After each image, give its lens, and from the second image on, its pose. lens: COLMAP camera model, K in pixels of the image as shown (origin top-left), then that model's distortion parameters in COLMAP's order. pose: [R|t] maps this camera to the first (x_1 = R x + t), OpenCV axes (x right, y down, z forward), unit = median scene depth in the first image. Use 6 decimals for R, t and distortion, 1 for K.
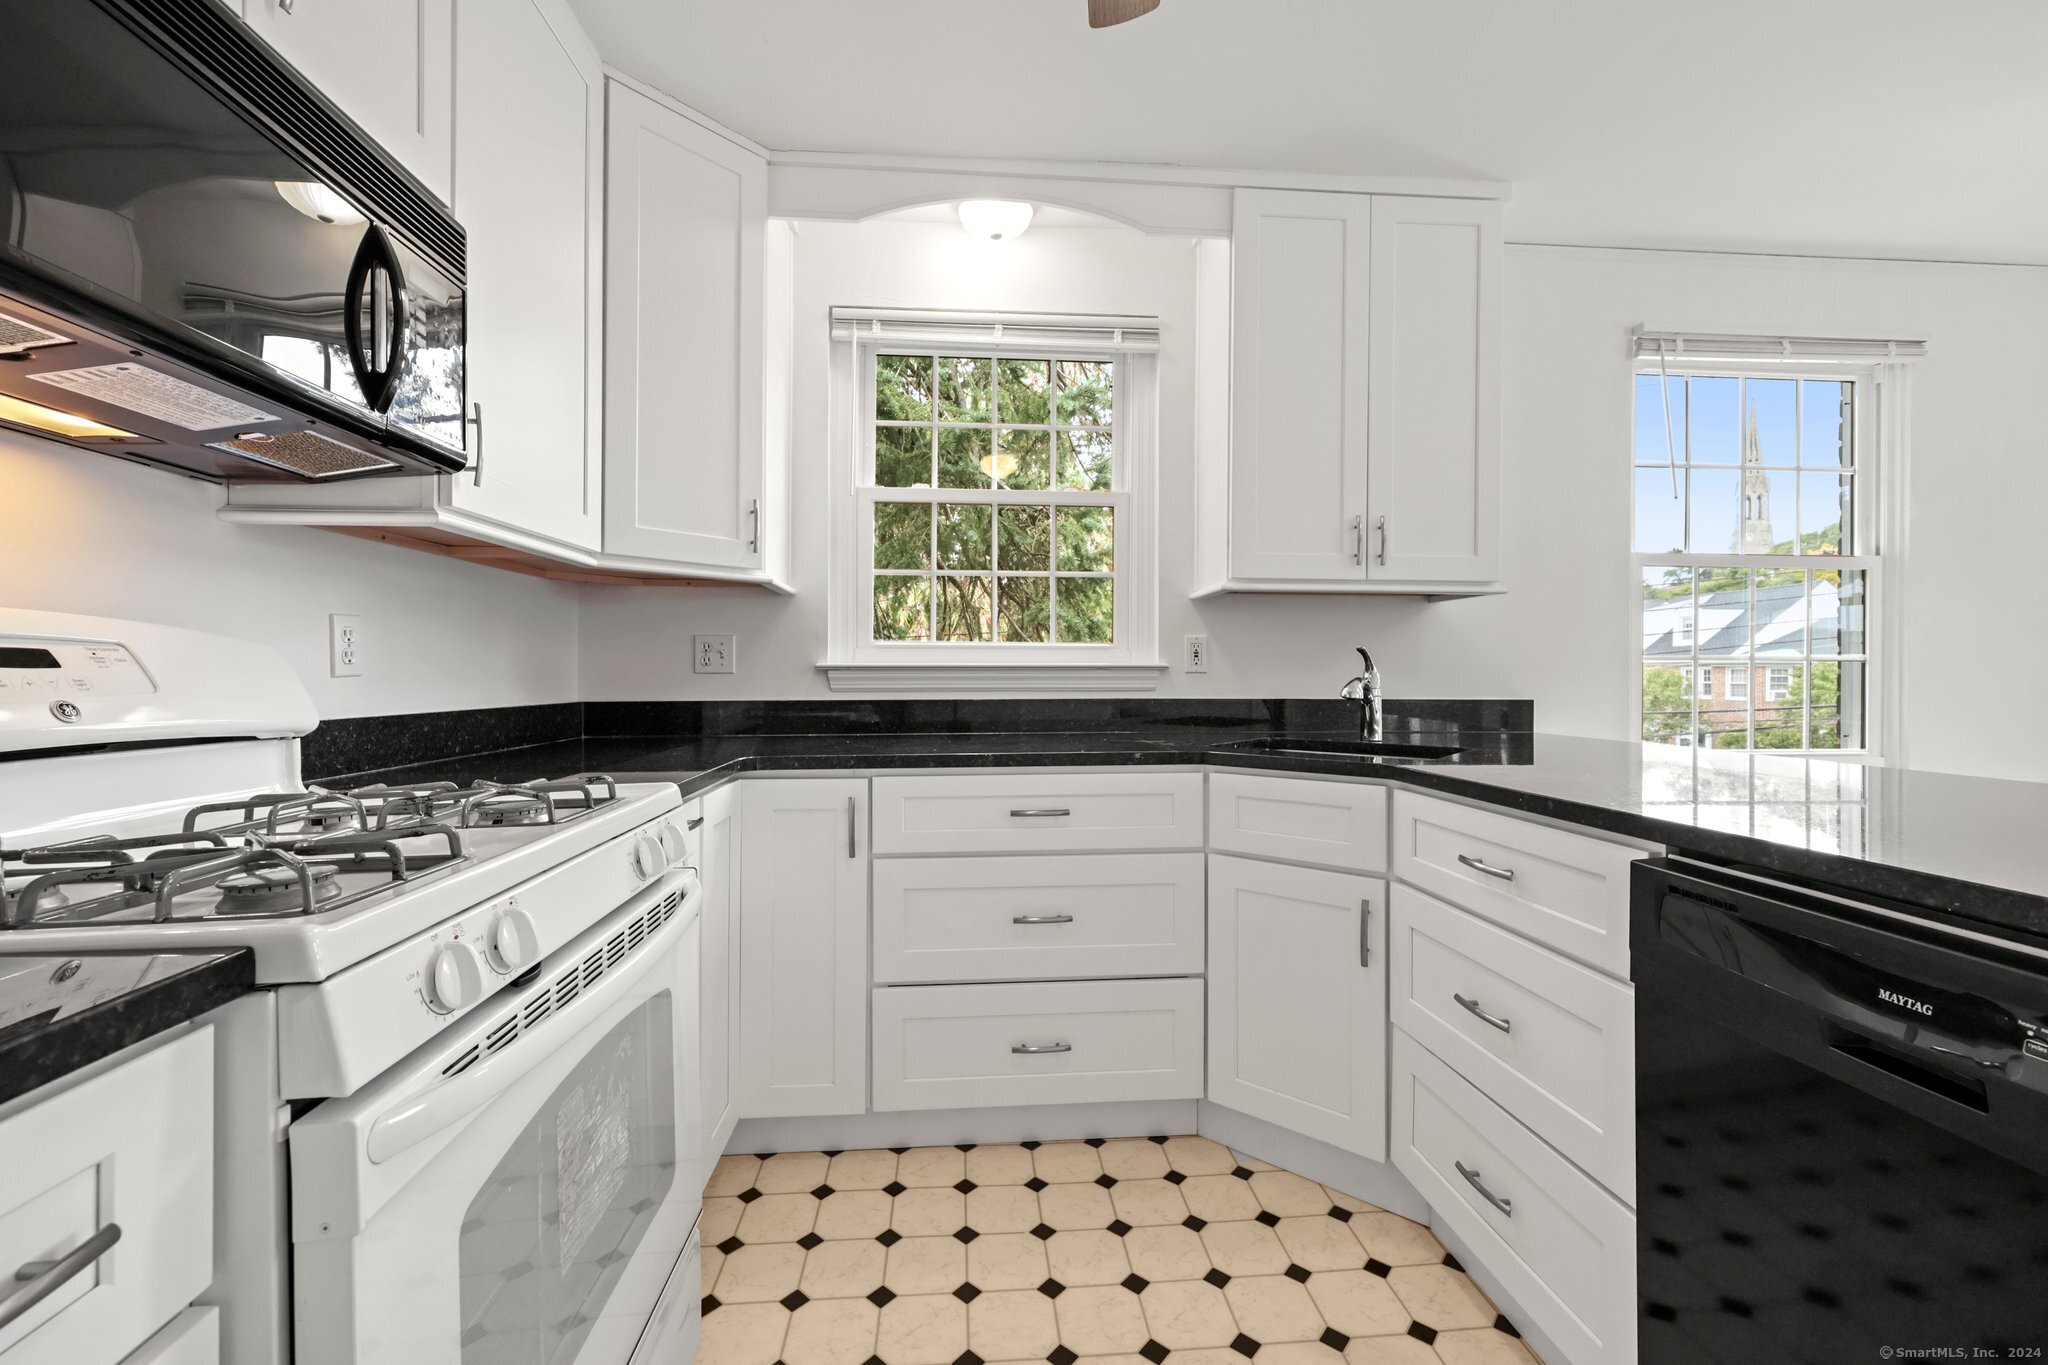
lens RADIAL K [[836.9, 0, 1020.8], [0, 836.9, 673.5], [0, 0, 1]] dist [-0.000227, 0.000432]
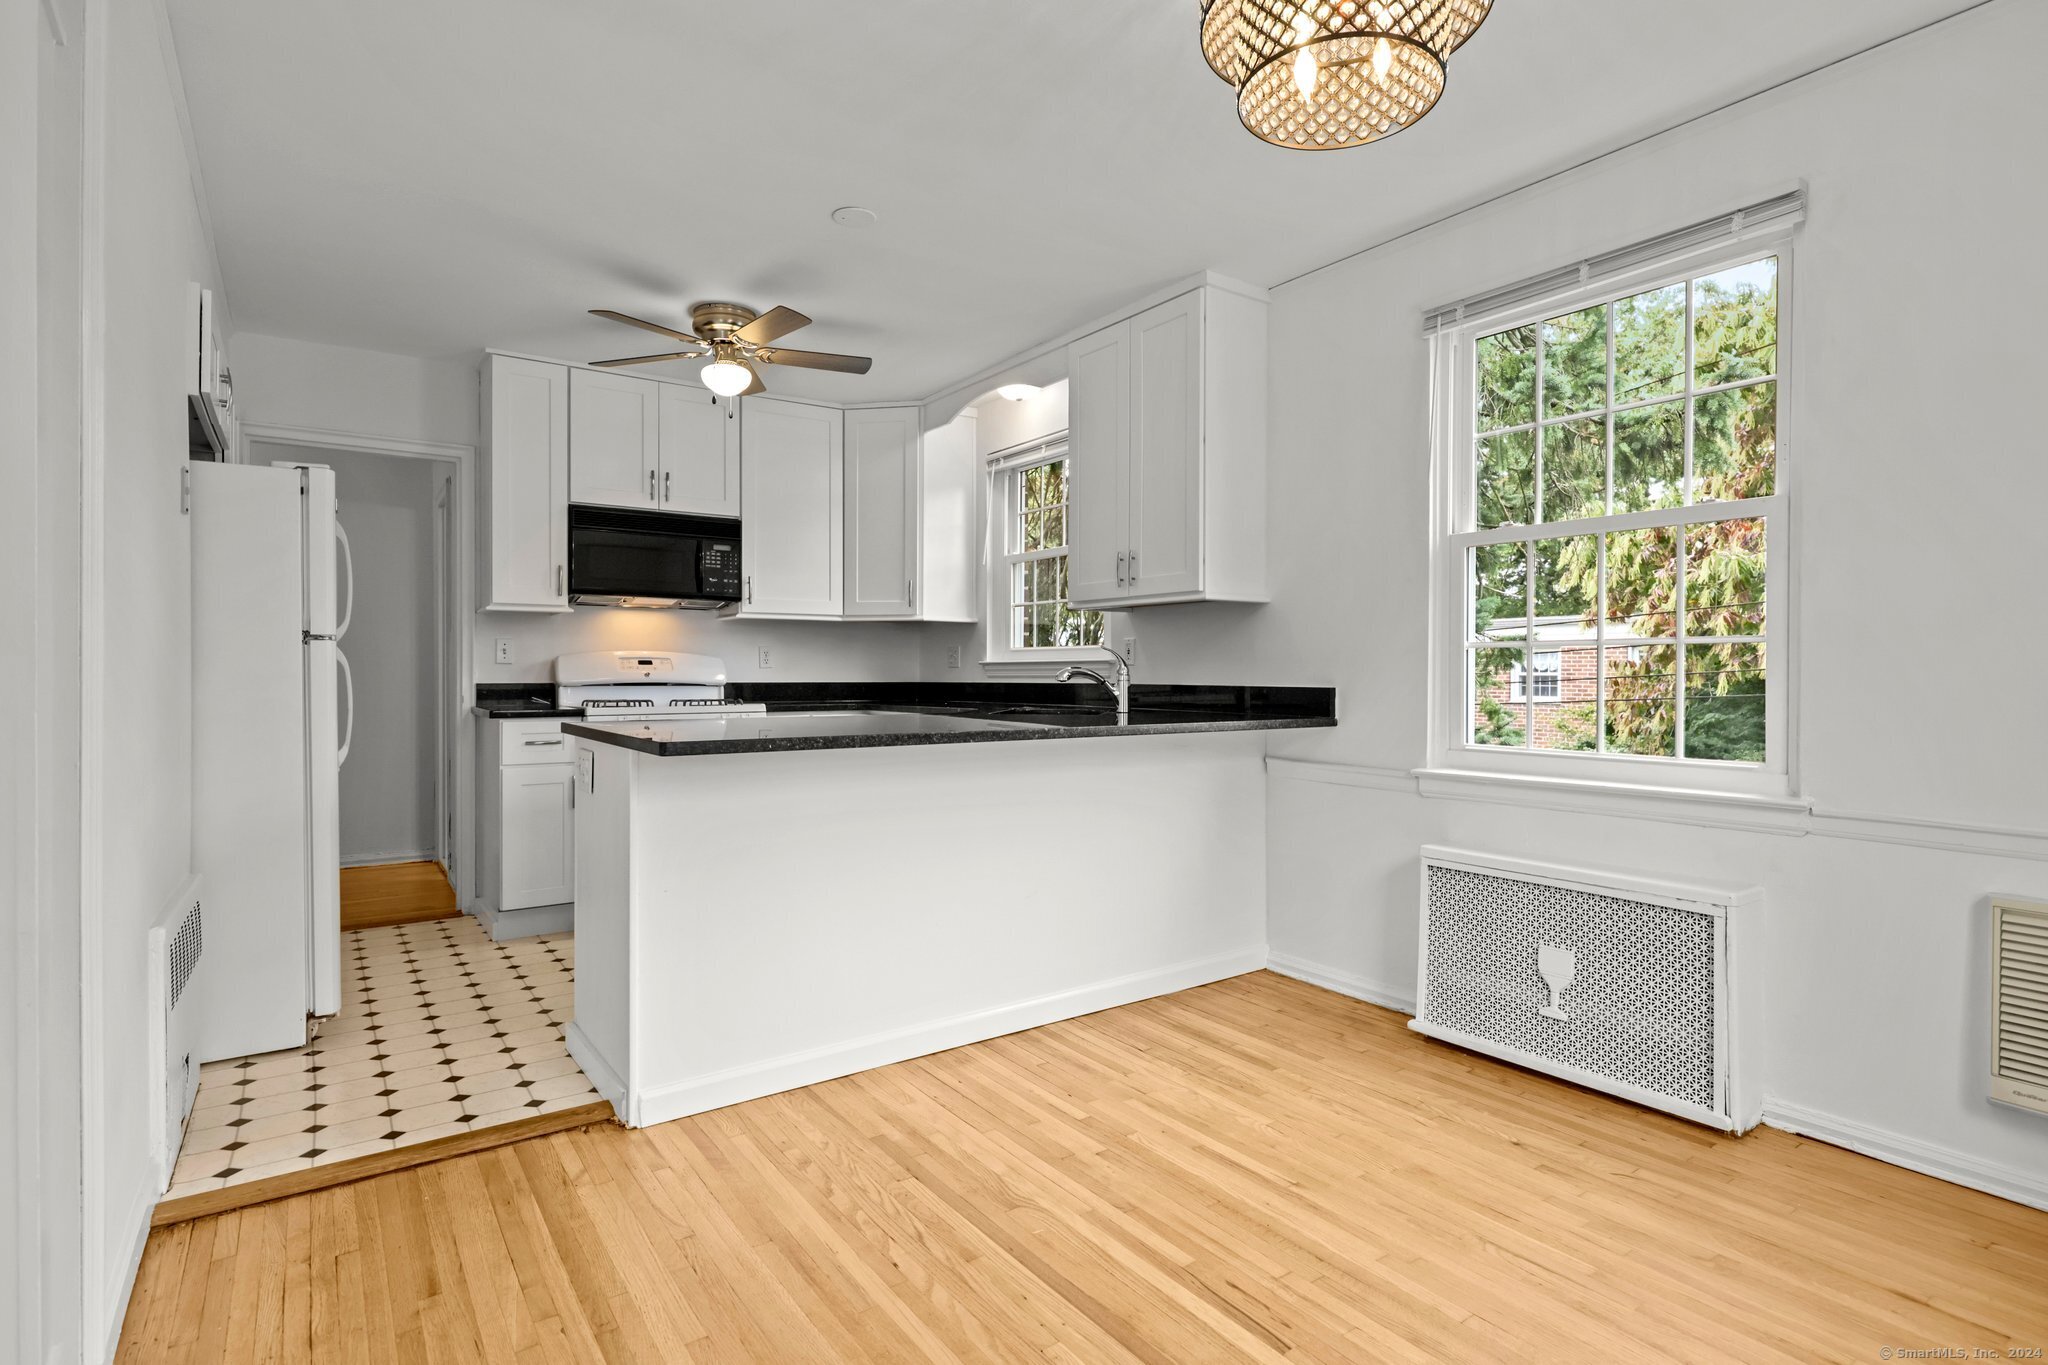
lens RADIAL K [[1017.2, 0, 1026.5], [0, 1017.2, 674.6], [0, 0, 1]] dist [0.001204, 0.000373]
pose [[0.507680, 0.001380, -0.861545, 1.598446], [-0.002064, 0.999998, 0.000385, 0.015016], [0.861543, 0.001583, 0.507682, 0.000007]]
